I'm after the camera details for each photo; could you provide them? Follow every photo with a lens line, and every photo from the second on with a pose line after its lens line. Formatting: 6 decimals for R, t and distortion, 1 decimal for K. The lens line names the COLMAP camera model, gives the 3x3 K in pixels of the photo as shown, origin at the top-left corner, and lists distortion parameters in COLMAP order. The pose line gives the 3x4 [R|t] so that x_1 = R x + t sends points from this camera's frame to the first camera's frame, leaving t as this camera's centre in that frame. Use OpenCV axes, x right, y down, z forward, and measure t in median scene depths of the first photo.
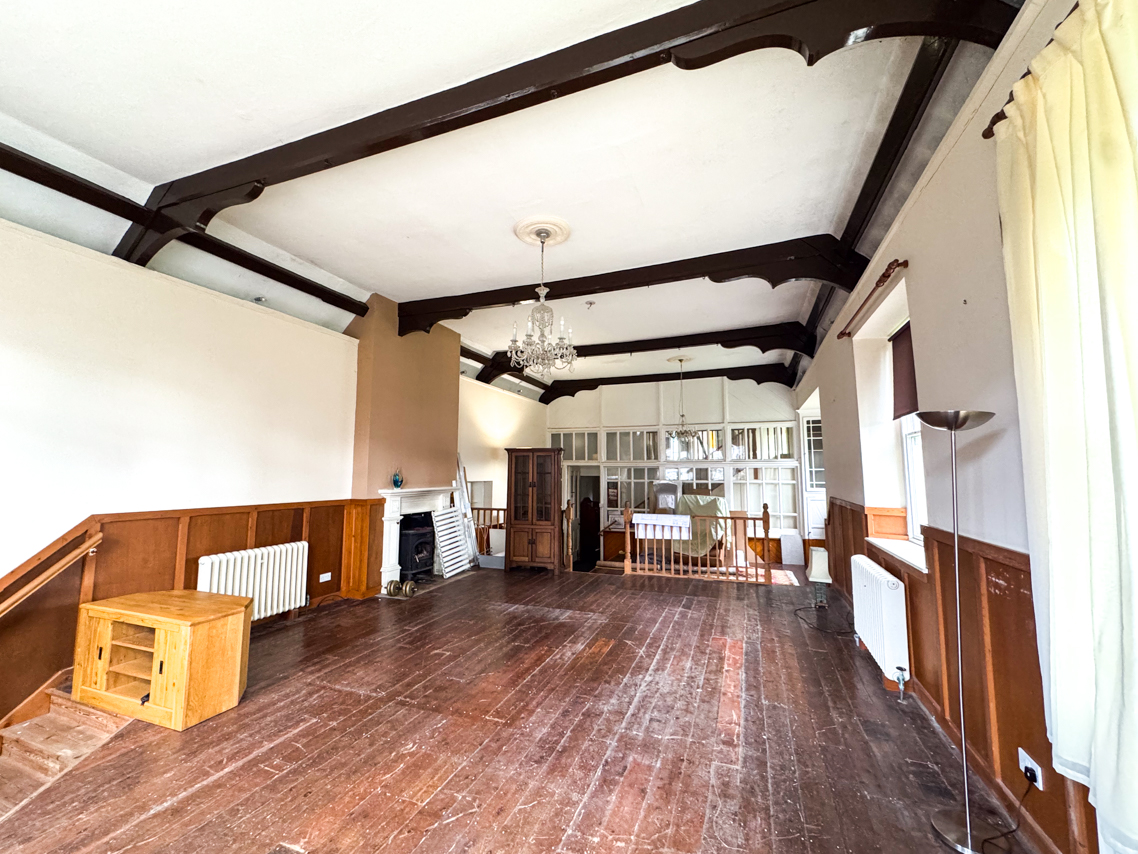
lens RADIAL K [[461.2, 0, 572.2], [0, 461.2, 428.5], [0, 0, 1]] dist [-0.002106, -0.000243]
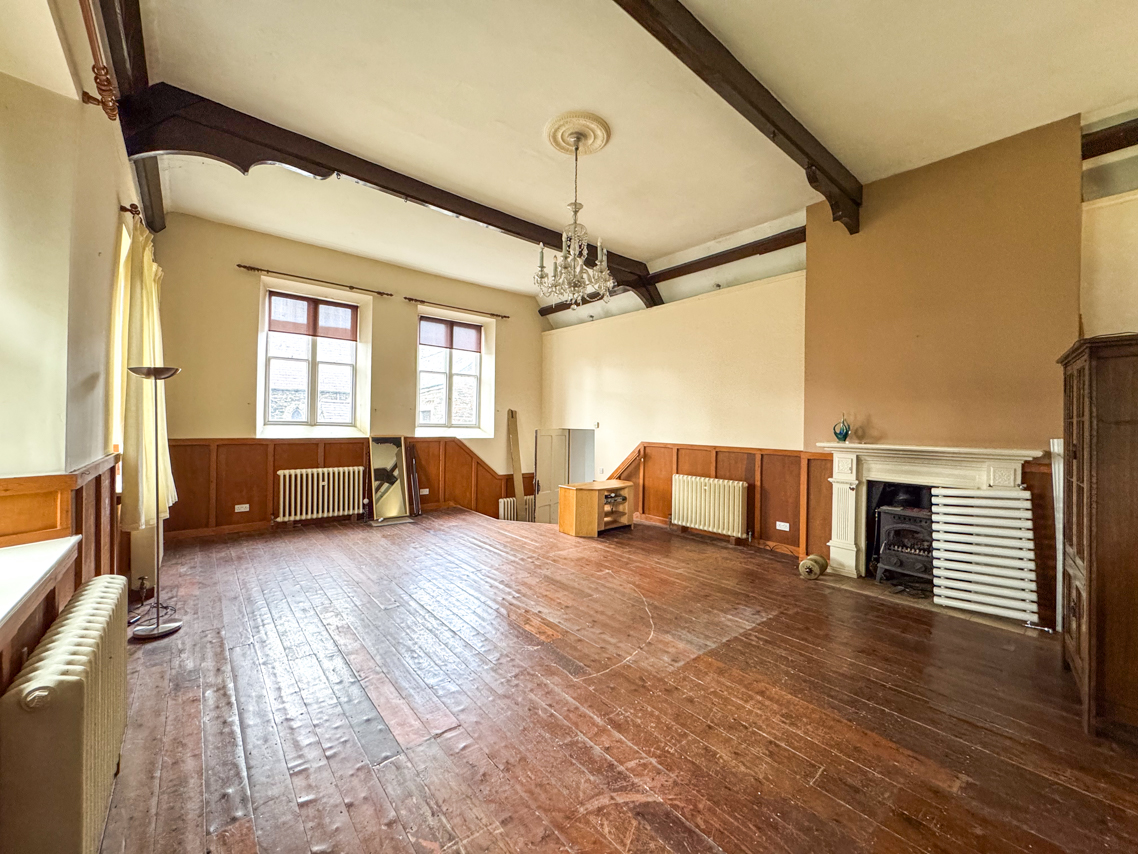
lens RADIAL K [[461.2, 0, 572.2], [0, 461.2, 428.5], [0, 0, 1]] dist [-0.002106, -0.000243]
pose [[-0.496043, -0.001878, -0.868296, 0.621715], [0.065815, 0.997040, -0.039756, 0.136486], [0.865800, -0.076867, -0.494451, 1.248998]]
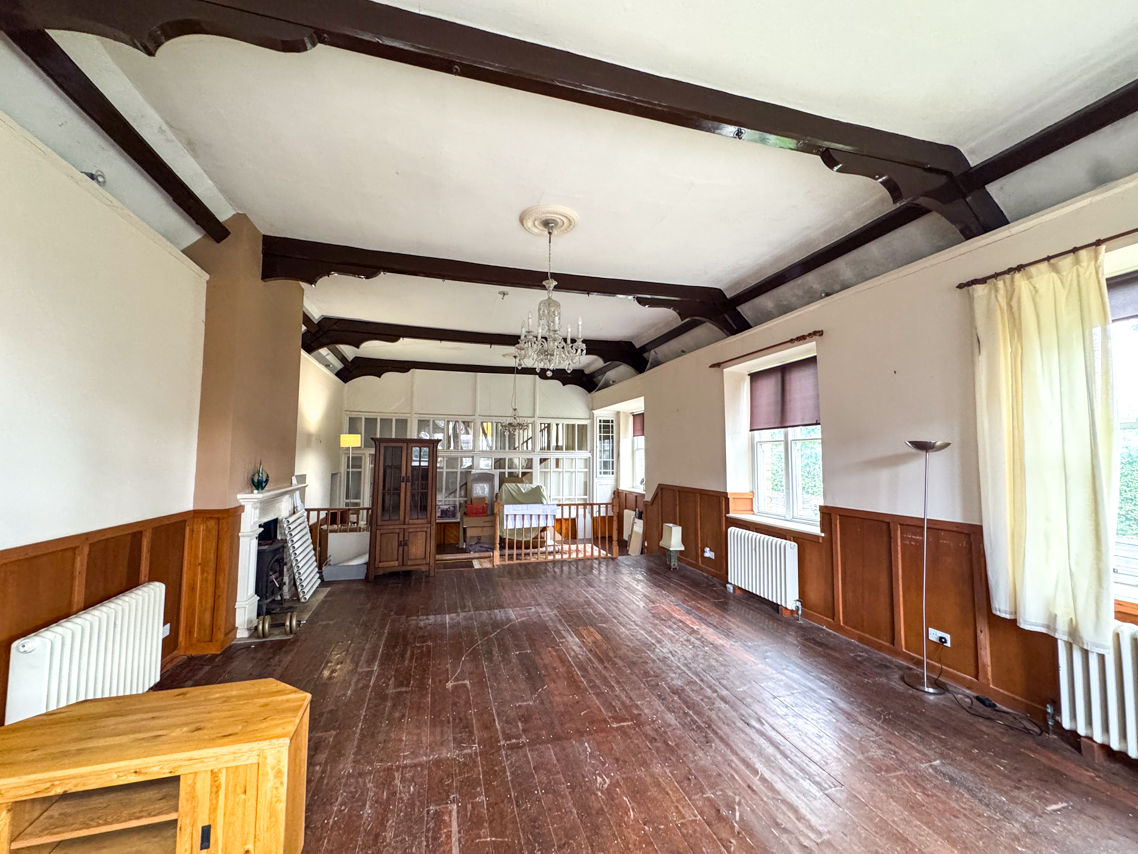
lens RADIAL K [[447.3, 0, 569.0], [0, 447.3, 427.0], [0, 0, 1]] dist [-0.000300, 0.000138]
pose [[0.807377, 0.043825, 0.588405, -0.511542], [-0.061355, 0.998067, 0.009851, -0.009914], [-0.586837, -0.044055, 0.808506, 0.183825]]
